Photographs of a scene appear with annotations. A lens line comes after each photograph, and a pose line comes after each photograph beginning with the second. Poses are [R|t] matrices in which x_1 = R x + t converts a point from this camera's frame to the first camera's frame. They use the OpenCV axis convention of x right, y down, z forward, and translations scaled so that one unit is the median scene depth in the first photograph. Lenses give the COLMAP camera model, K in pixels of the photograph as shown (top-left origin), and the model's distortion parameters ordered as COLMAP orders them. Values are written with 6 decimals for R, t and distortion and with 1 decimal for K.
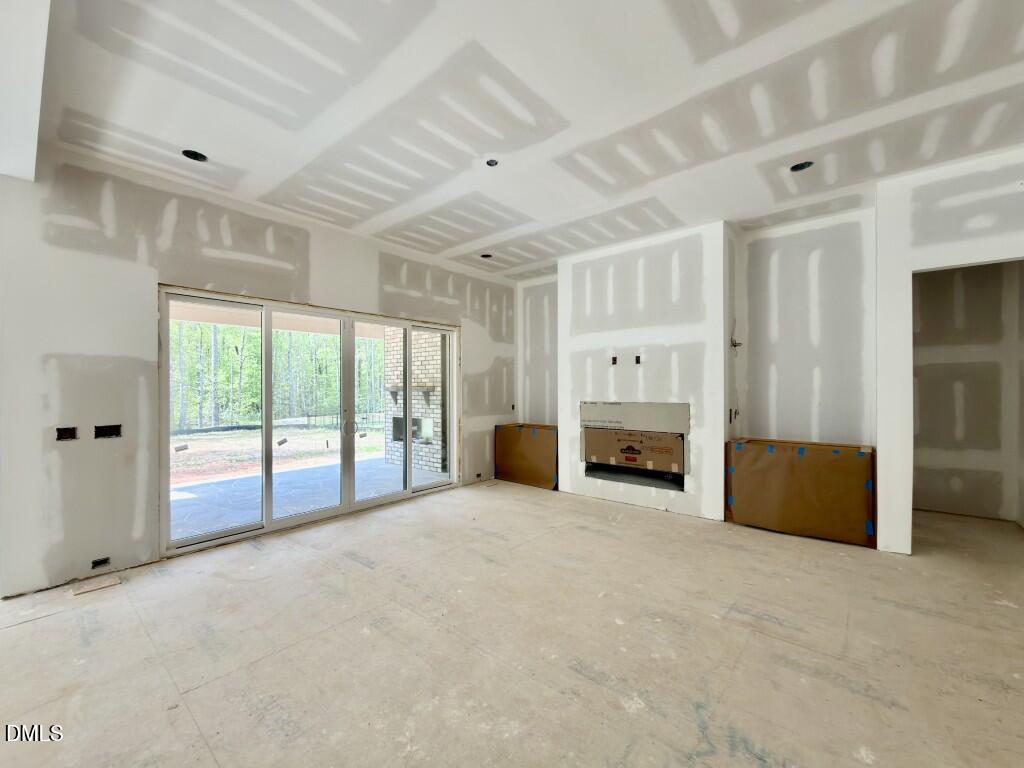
lens RADIAL K [[418.8, 0, 510.7], [0, 418.8, 386.8], [0, 0, 1]] dist [-0.000288, -0.000176]
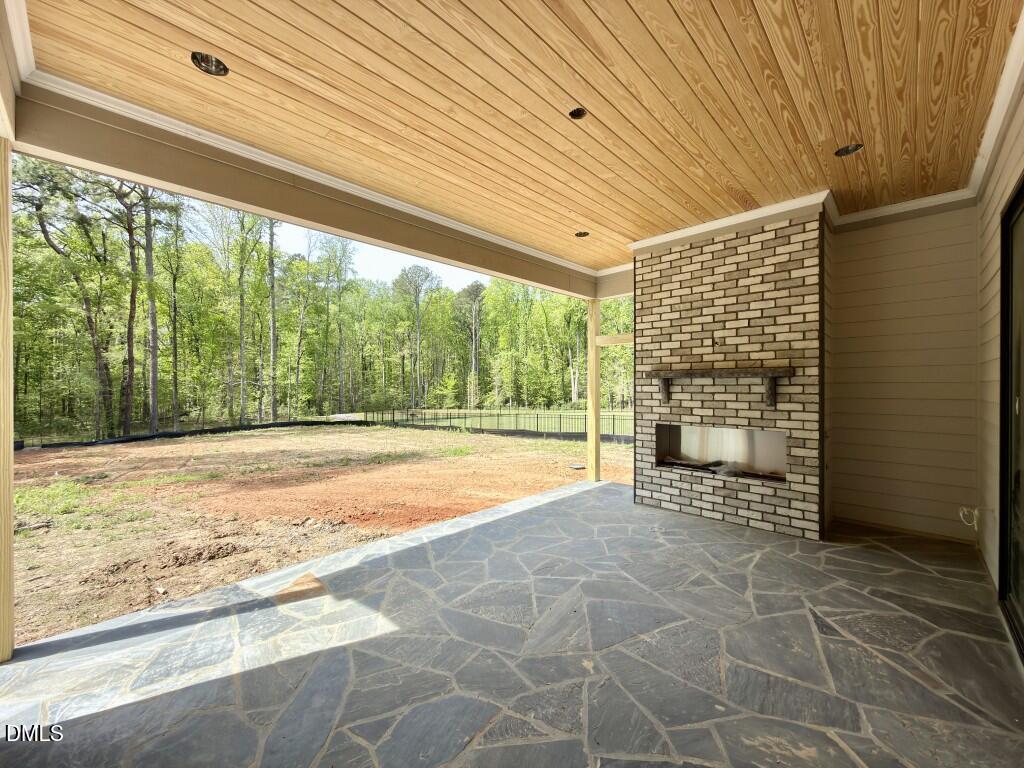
lens RADIAL K [[407.1, 0, 511.3], [0, 407.1, 385.1], [0, 0, 1]] dist [-0.000258, 0.000155]
pose [[0.997679, 0.005817, -0.067837, -0.761807], [-0.005708, 0.999982, 0.001803, 0.034538], [0.067846, -0.001412, 0.997695, 0.762121]]
